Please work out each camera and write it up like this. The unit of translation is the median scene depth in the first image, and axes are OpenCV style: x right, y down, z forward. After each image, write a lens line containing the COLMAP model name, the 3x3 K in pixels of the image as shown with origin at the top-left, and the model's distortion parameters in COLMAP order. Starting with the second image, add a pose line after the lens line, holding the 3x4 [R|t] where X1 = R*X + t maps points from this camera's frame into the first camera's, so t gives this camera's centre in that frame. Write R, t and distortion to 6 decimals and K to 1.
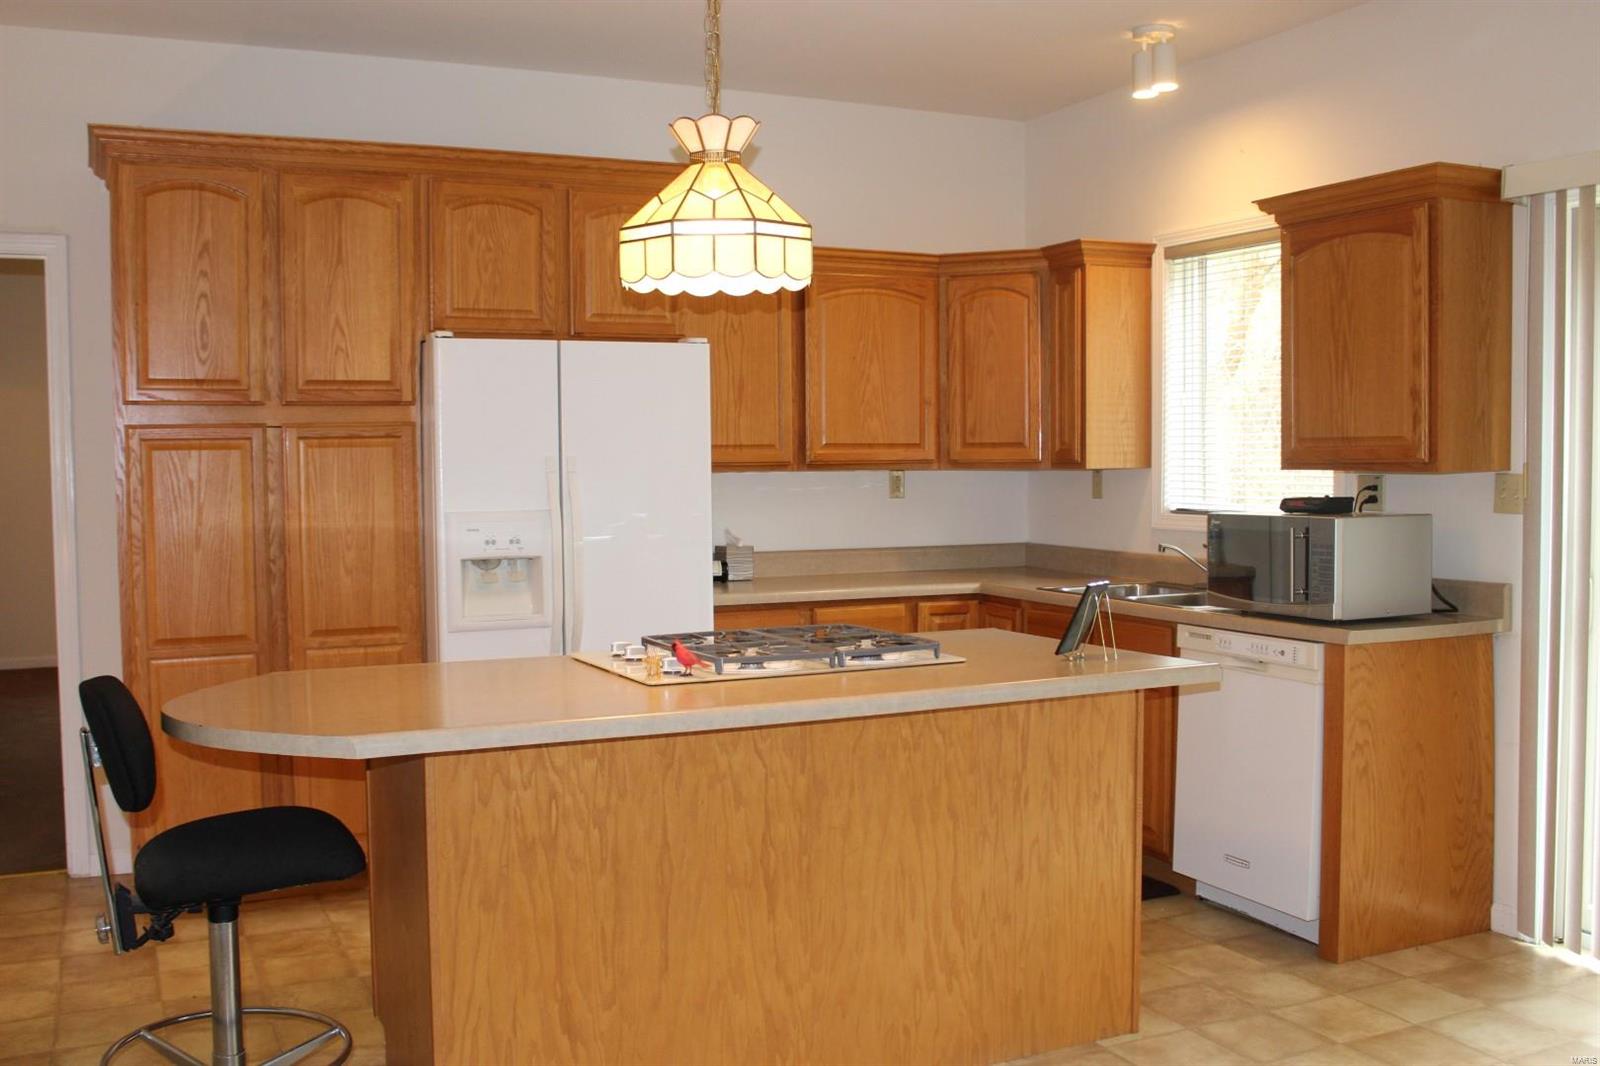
lens RADIAL K [[1521.4, 0, 797.2], [0, 1521.4, 534.1], [0, 0, 1]] dist [-0.101273, 0.000000]
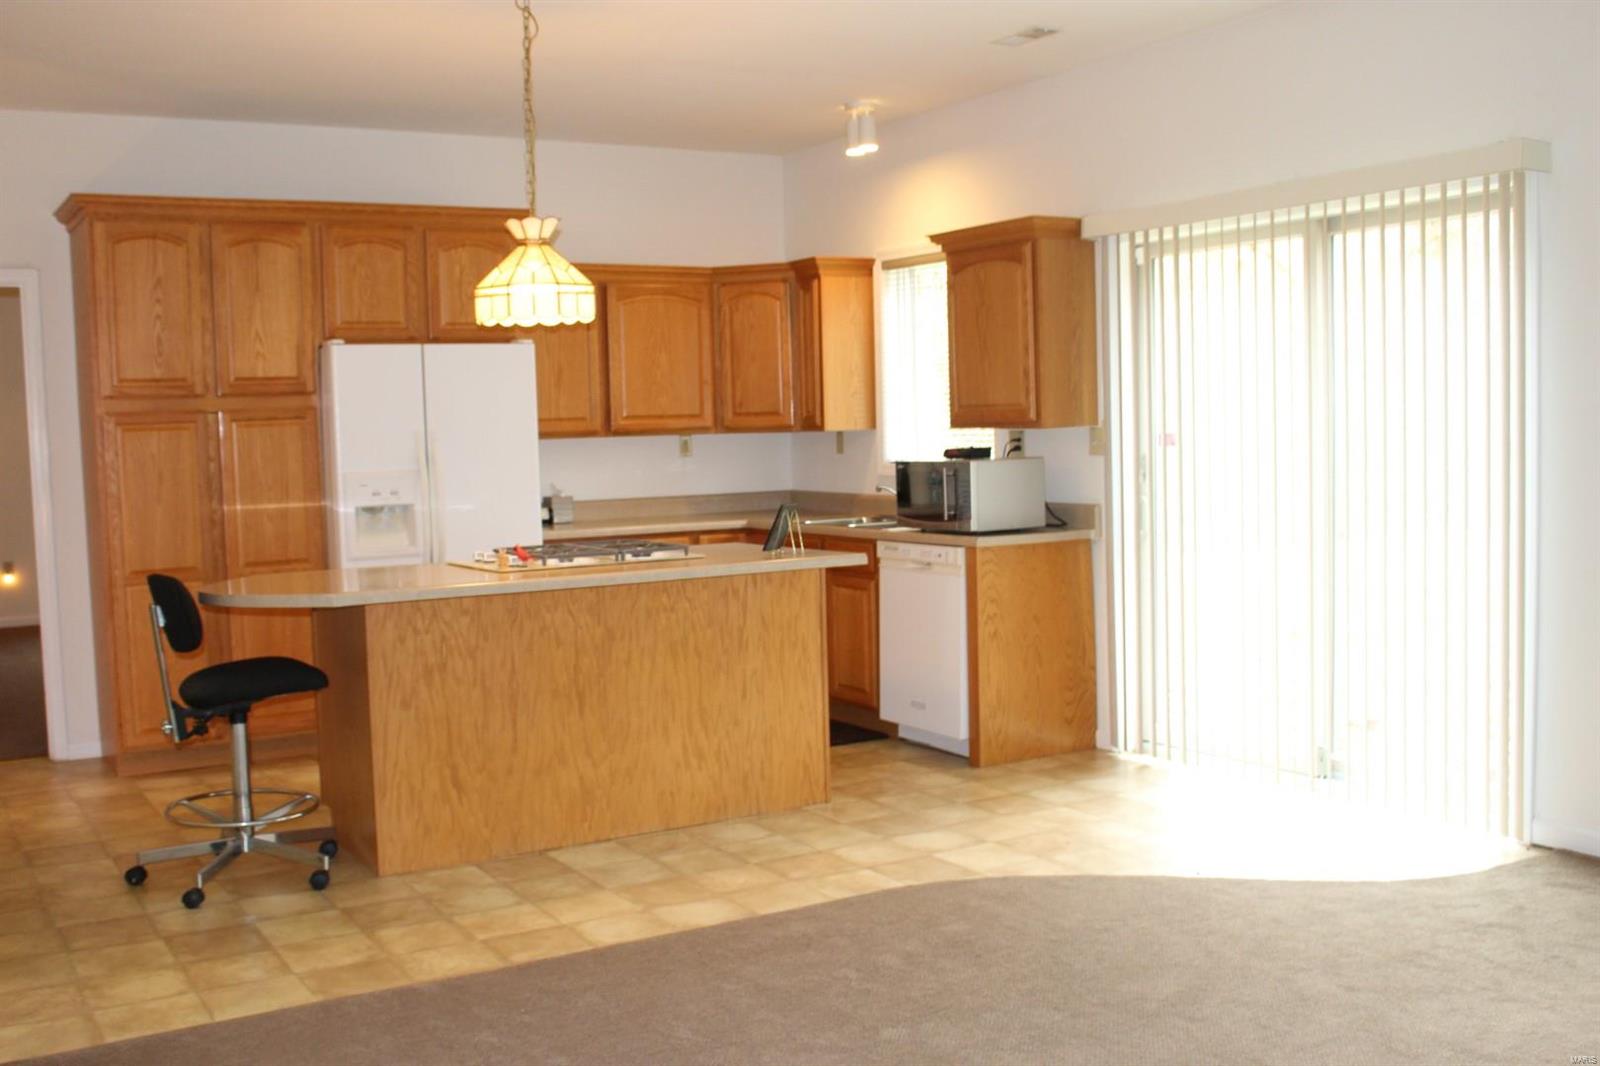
lens RADIAL K [[1620.1, 0, 789.6], [0, 1620.1, 535.0], [0, 0, 1]] dist [-0.091223, 0.000000]
pose [[0.995309, -0.025879, 0.093219, 0.034469], [0.024168, 0.999519, 0.019437, 0.024908], [-0.093677, -0.017093, 0.995456, -0.517865]]
